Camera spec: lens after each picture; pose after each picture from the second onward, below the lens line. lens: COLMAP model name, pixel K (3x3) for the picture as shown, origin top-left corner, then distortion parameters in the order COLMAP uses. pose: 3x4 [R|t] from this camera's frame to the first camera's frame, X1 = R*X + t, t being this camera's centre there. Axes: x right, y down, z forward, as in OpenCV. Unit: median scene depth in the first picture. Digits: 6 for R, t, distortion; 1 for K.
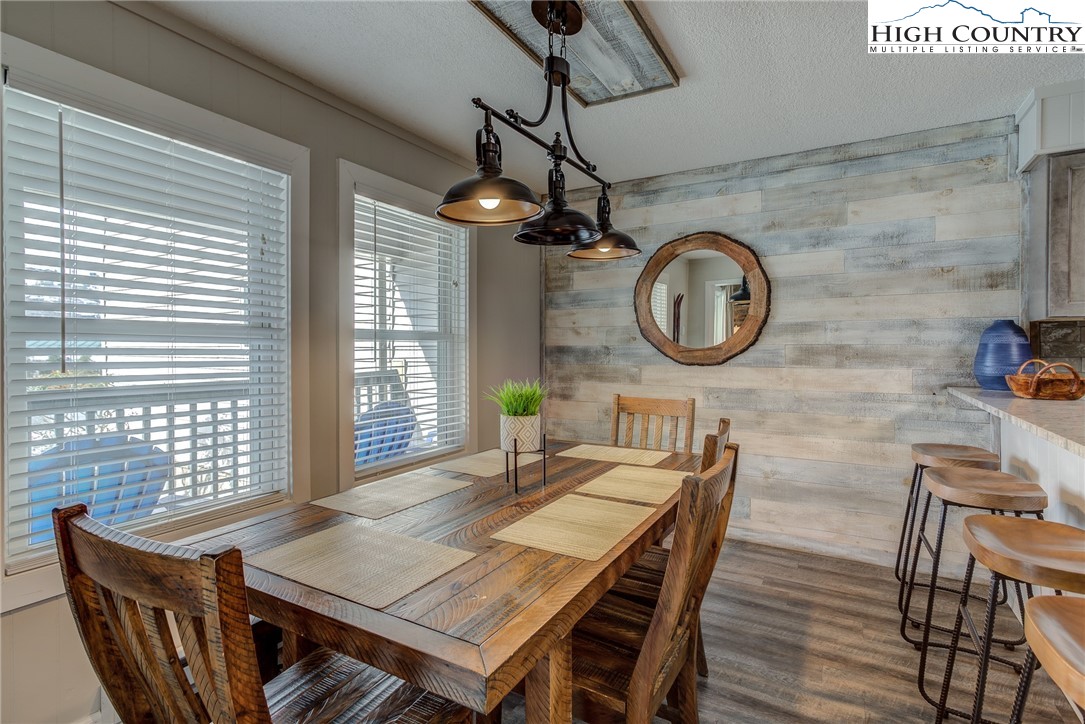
lens RADIAL K [[547.1, 0, 504.3], [0, 547.1, 351.0], [0, 0, 1]] dist [-0.000645, 0.007841]
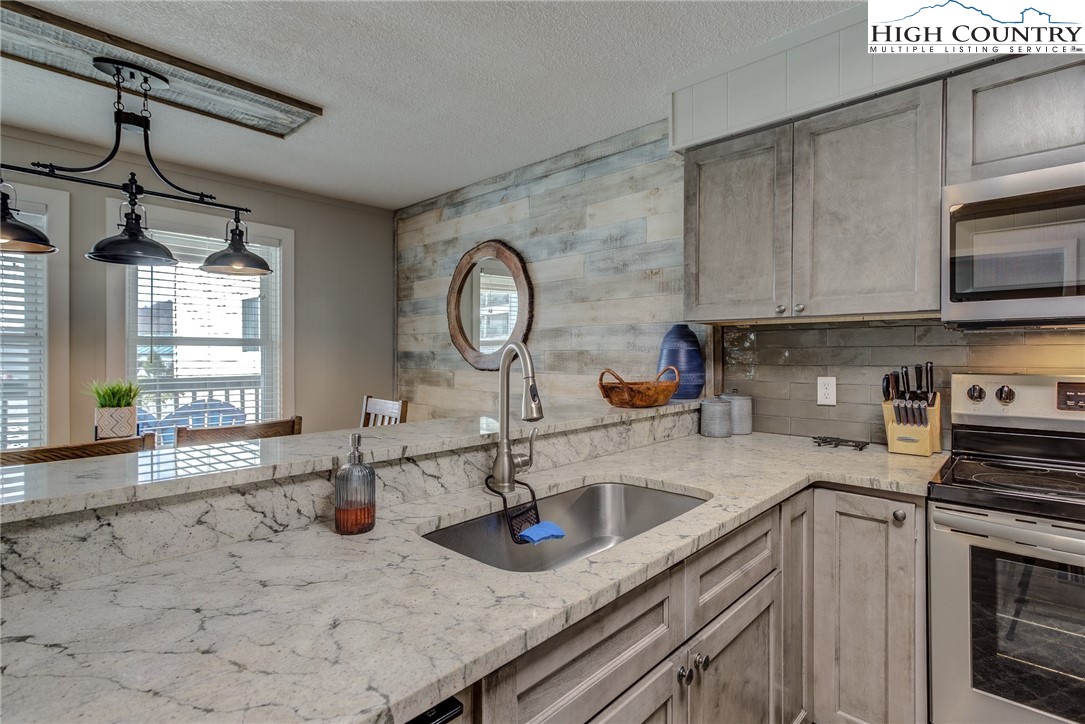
lens RADIAL K [[547.1, 0, 507.5], [0, 547.1, 353.7], [0, 0, 1]] dist [-0.000645, 0.007841]
pose [[0.972920, 0.002890, -0.231125, 0.705860], [-0.004318, 0.999975, -0.005670, 0.000645], [0.231103, 0.006515, 0.972907, 0.013051]]
